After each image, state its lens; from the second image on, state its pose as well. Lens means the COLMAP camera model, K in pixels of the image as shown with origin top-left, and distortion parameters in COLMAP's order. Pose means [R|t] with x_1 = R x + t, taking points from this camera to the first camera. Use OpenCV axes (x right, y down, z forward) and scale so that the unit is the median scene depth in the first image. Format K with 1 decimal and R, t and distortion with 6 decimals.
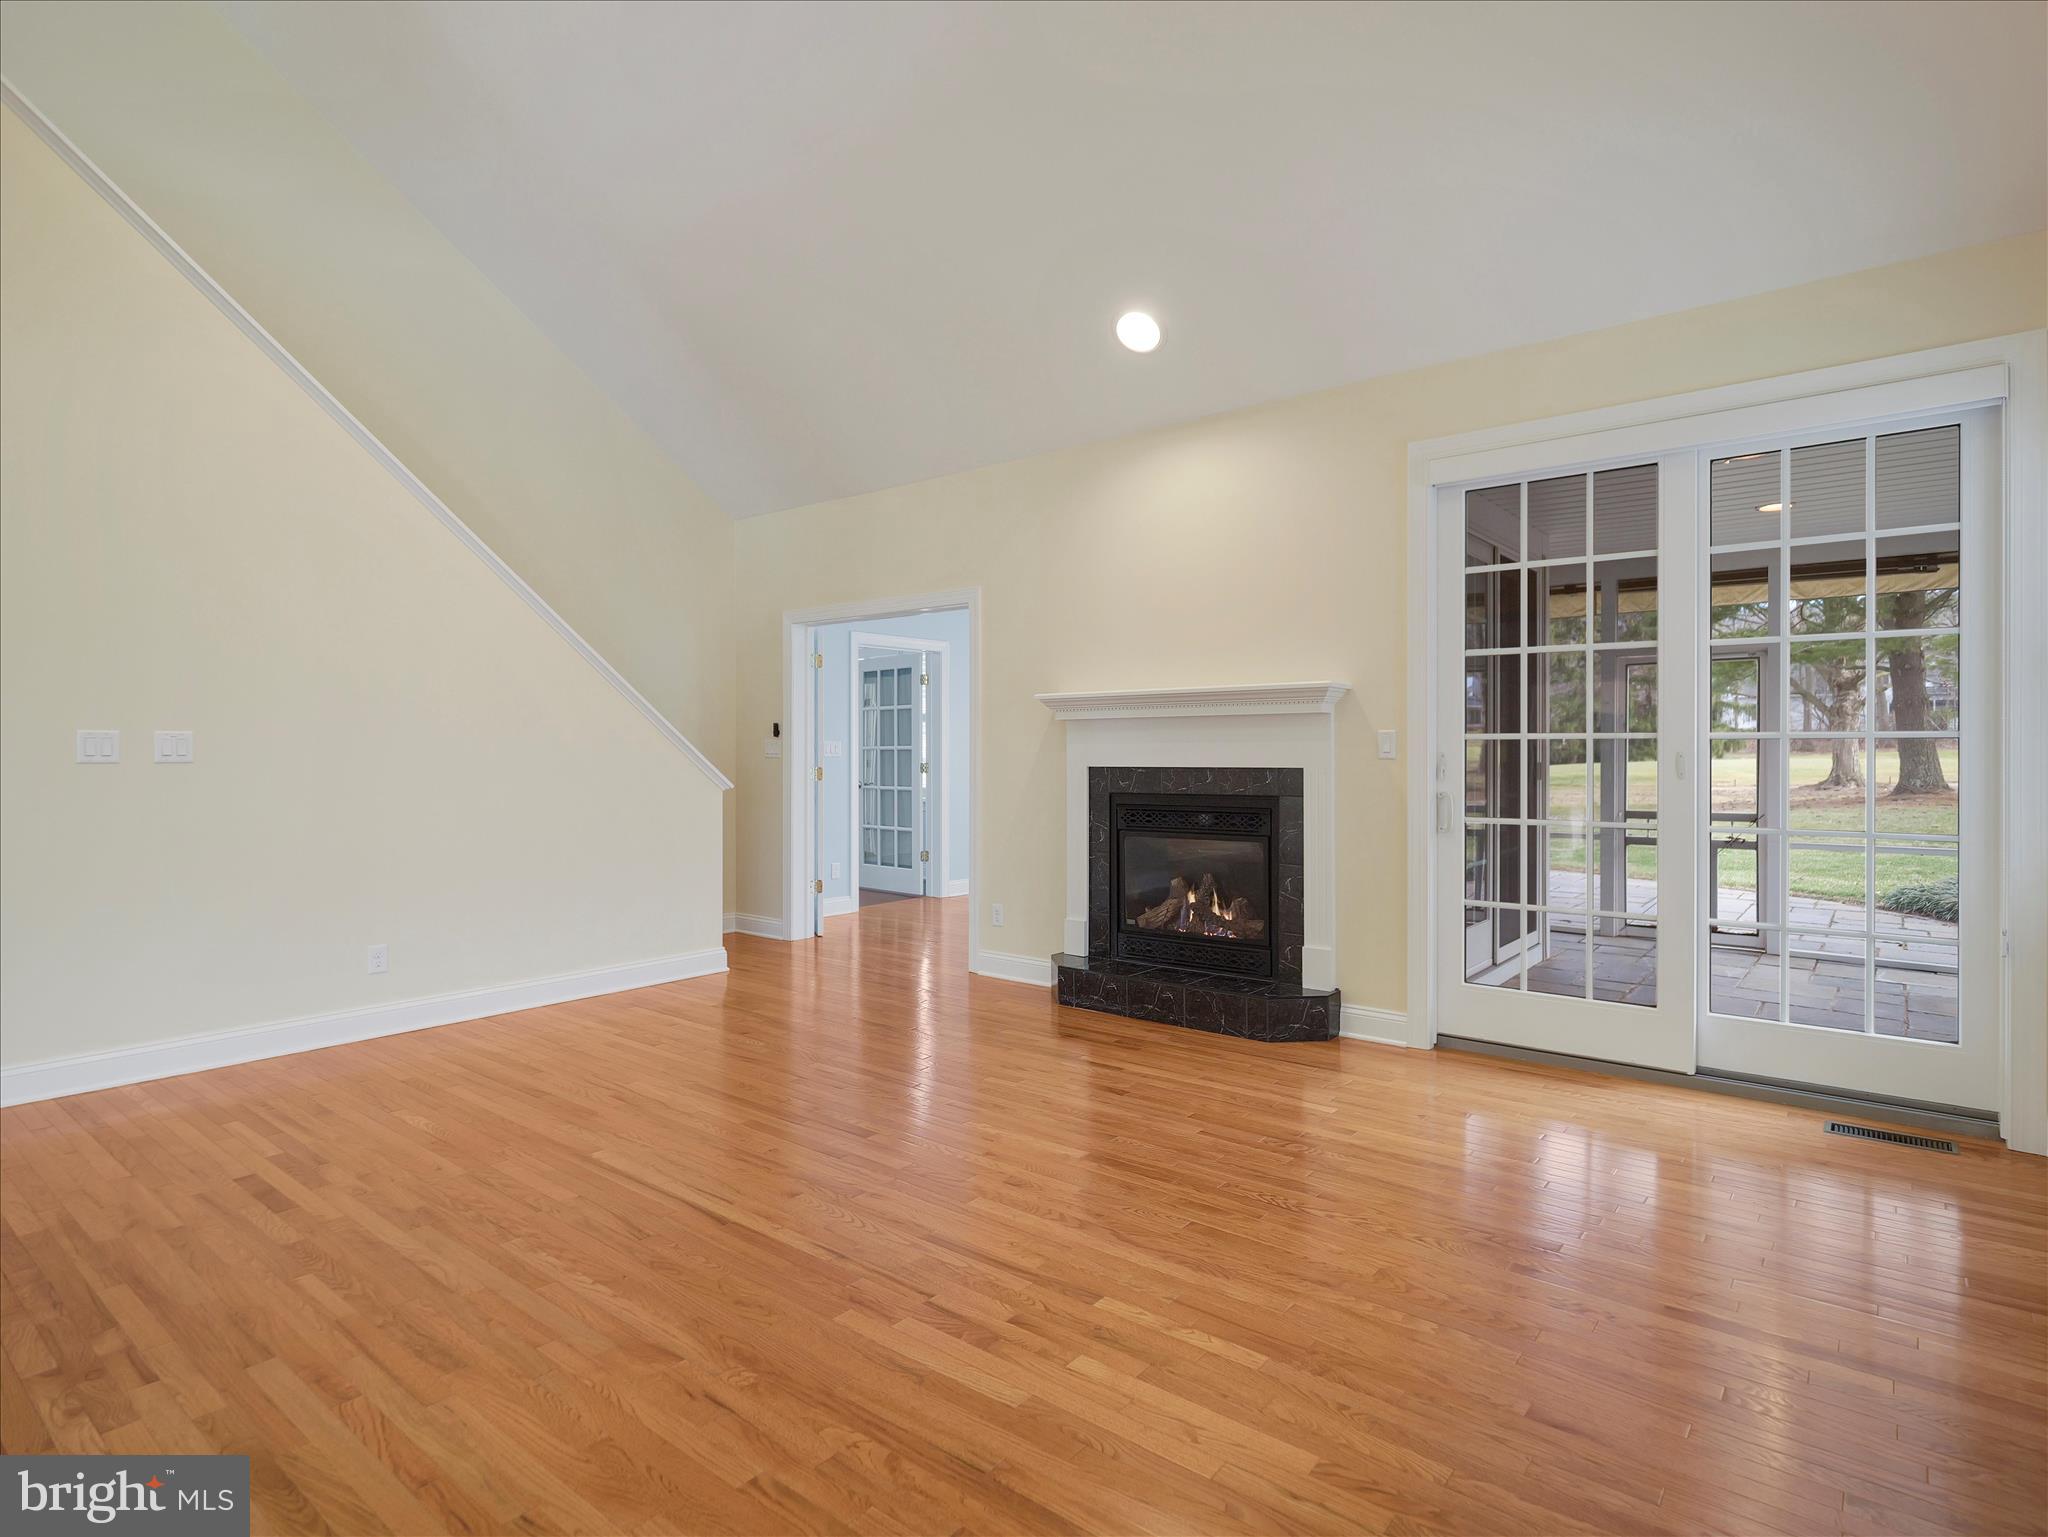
lens RADIAL K [[1077.8, 0, 1023.7], [0, 1077.8, 760.1], [0, 0, 1]] dist [0.000024, 0.000917]
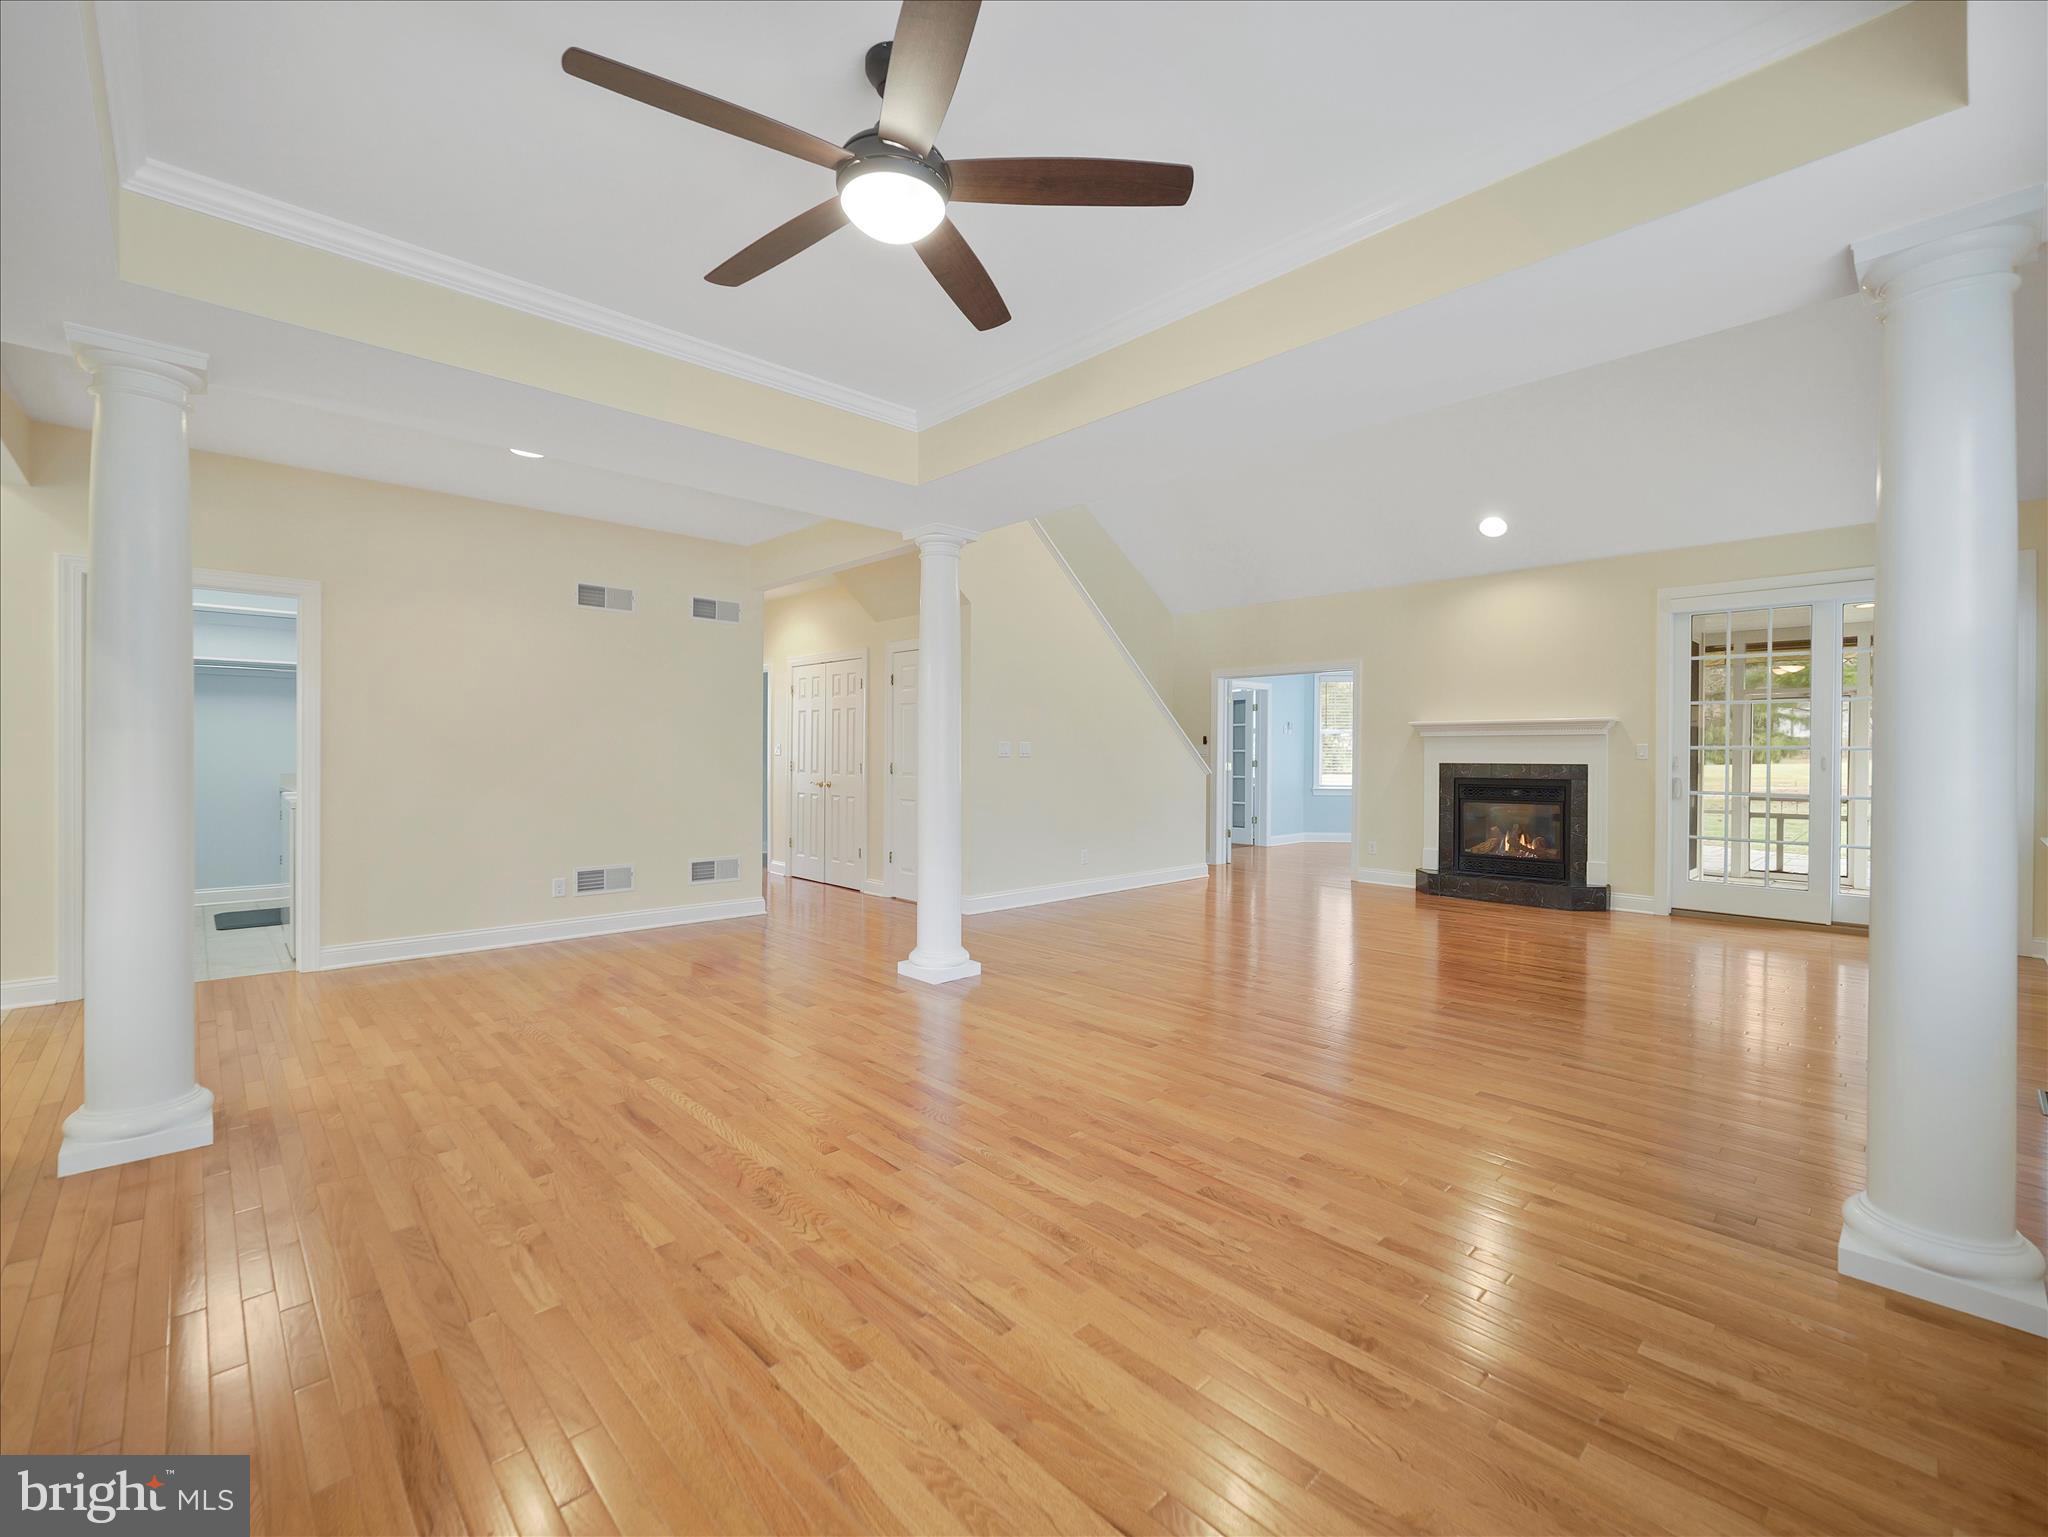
lens RADIAL K [[887.1, 0, 1022.7], [0, 887.1, 763.4], [0, 0, 1]] dist [-0.003076, 0.000192]
pose [[0.991899, 0.007481, -0.126808, -0.494530], [-0.006969, 0.999966, 0.004488, 0.005674], [0.126838, -0.003568, 0.991917, -0.605765]]
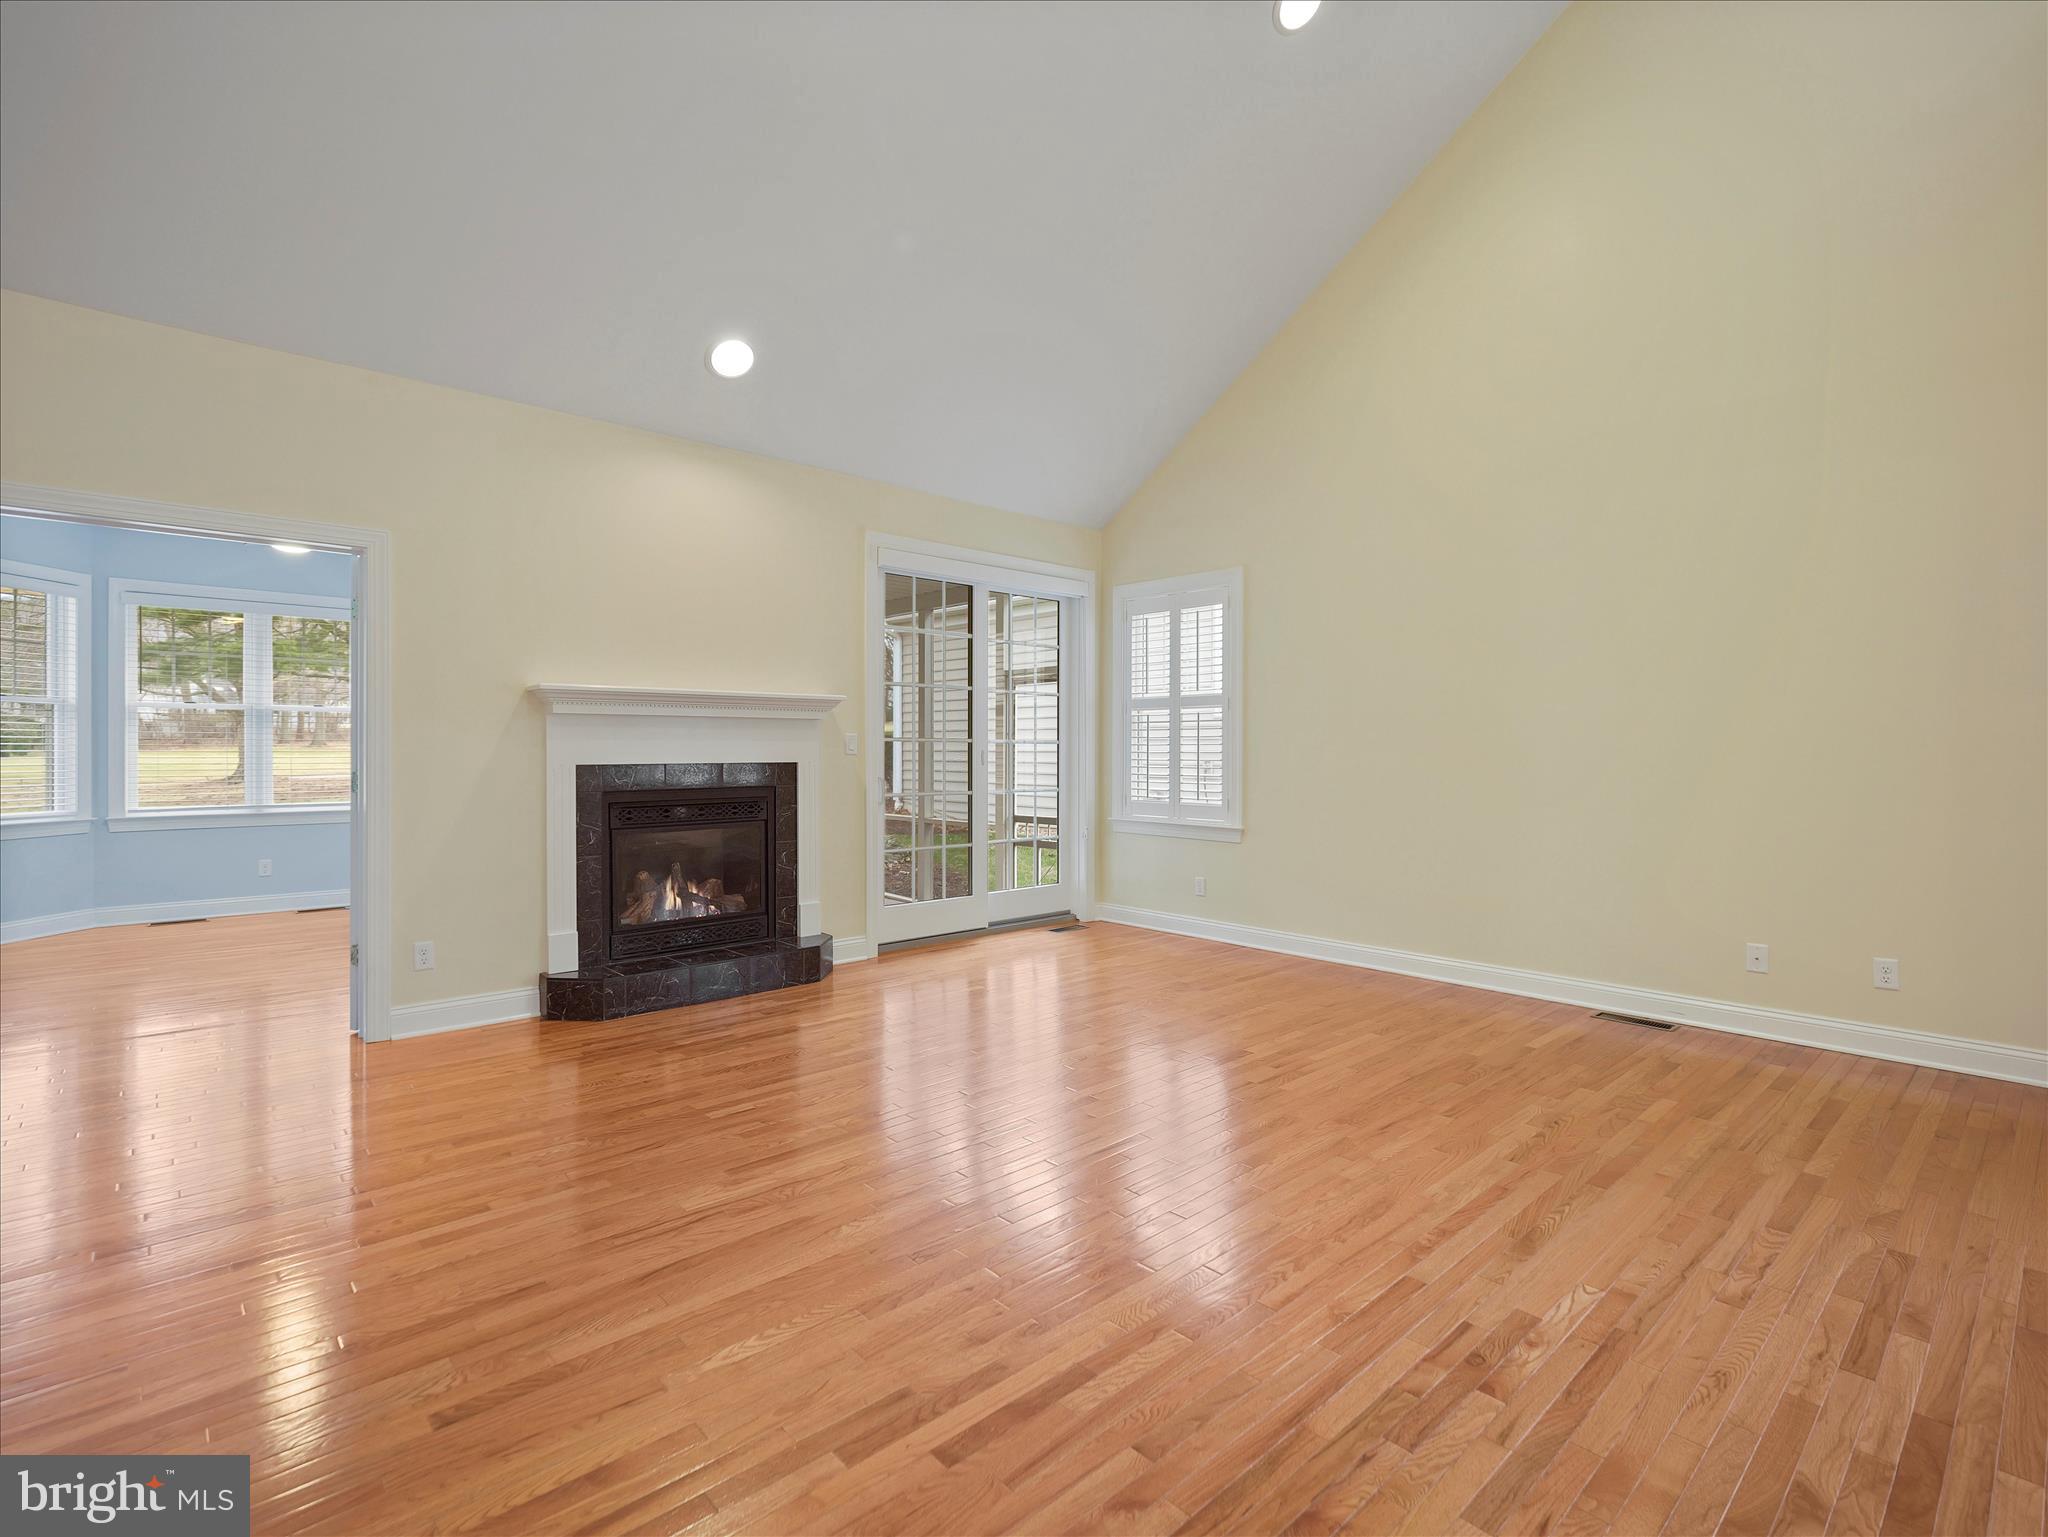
lens RADIAL K [[968.7, 0, 1025.1], [0, 968.7, 754.5], [0, 0, 1]] dist [-0.000478, -0.000241]
pose [[0.154820, -0.003617, 0.987936, -0.798516], [0.005312, 0.999982, 0.002828, -0.003114], [-0.987928, 0.004810, 0.154837, 0.557339]]
